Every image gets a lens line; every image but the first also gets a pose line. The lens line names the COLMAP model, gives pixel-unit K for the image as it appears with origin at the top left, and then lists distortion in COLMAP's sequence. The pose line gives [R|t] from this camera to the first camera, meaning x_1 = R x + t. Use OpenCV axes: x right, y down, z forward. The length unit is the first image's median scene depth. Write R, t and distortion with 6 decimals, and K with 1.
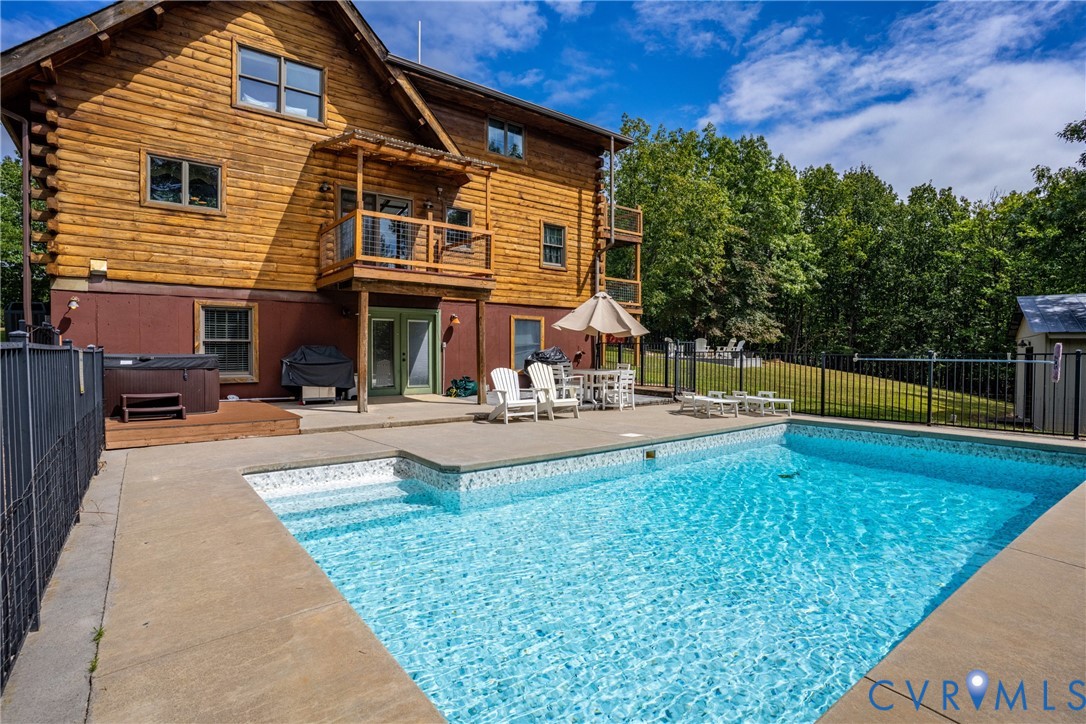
lens RADIAL K [[549.8, 0, 543.0], [0, 549.8, 362.0], [0, 0, 1]] dist [-0.082001, 0.047684]
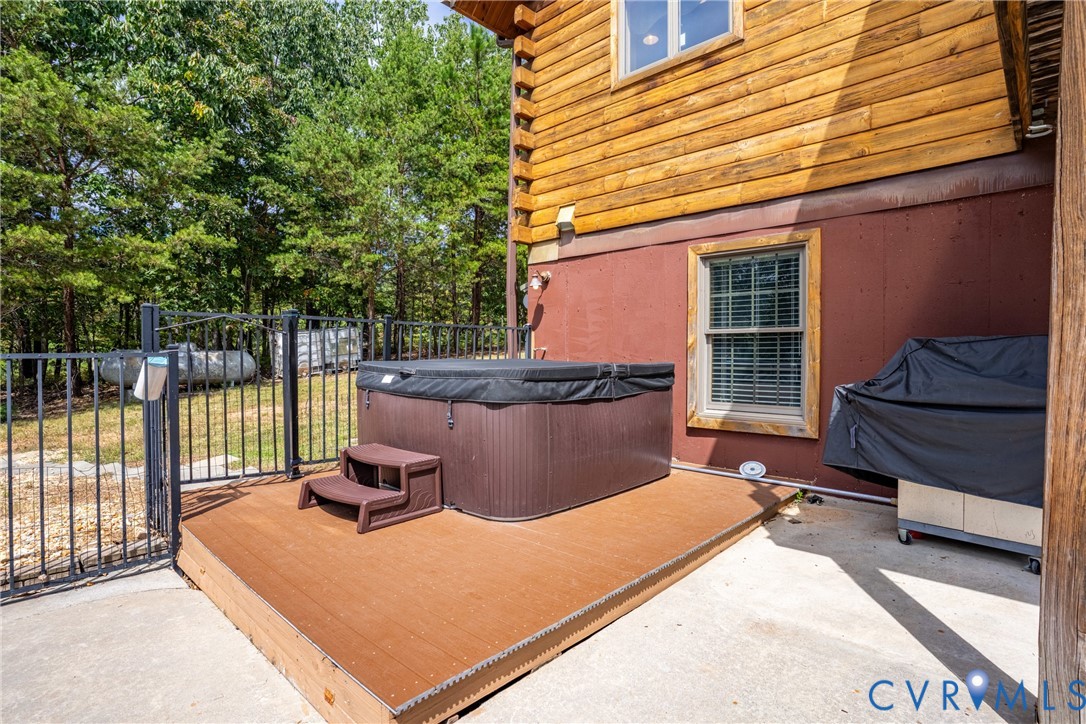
lens RADIAL K [[549.8, 0, 543.0], [0, 549.8, 362.0], [0, 0, 1]] dist [-0.082001, 0.047684]
pose [[0.141097, 0.013954, -0.989897, -0.175558], [-0.020843, 0.999721, 0.011121, -0.015783], [0.989776, 0.019064, 0.141349, 0.725418]]
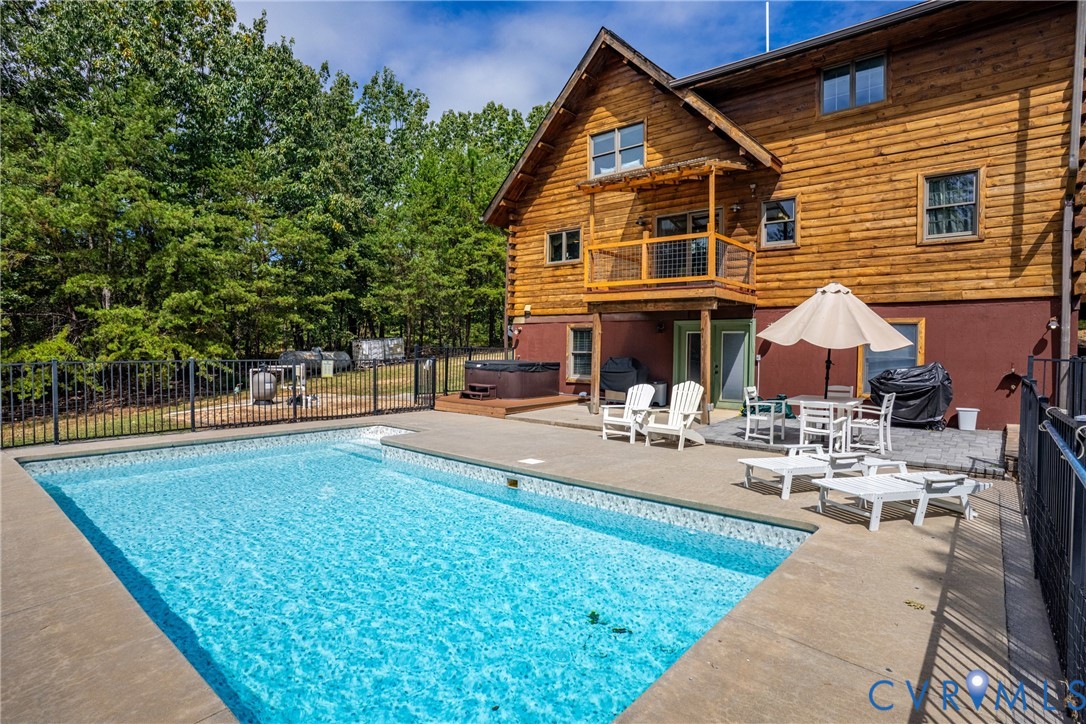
lens RADIAL K [[555.3, 0, 543.8], [0, 555.3, 352.9], [0, 0, 1]] dist [-0.059418, 0.033903]
pose [[0.218496, 0.008907, -0.975797, 0.730597], [-0.031760, 0.999494, 0.002012, -0.035825], [0.975321, 0.030551, 0.218669, 0.546602]]
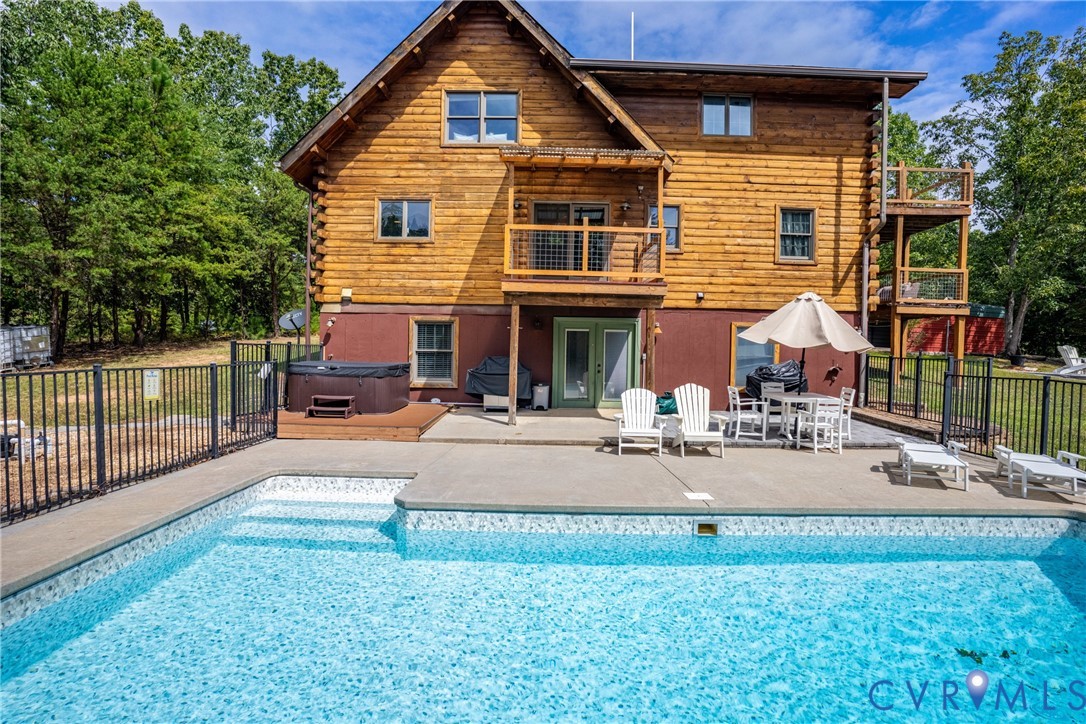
lens RADIAL K [[549.8, 0, 543.0], [0, 549.8, 362.0], [0, 0, 1]] dist [-0.082001, 0.047684]
pose [[0.788622, 0.028427, -0.614220, 0.296421], [-0.027568, 0.999561, 0.010866, -0.032300], [0.614259, 0.008364, 0.789060, 0.201763]]
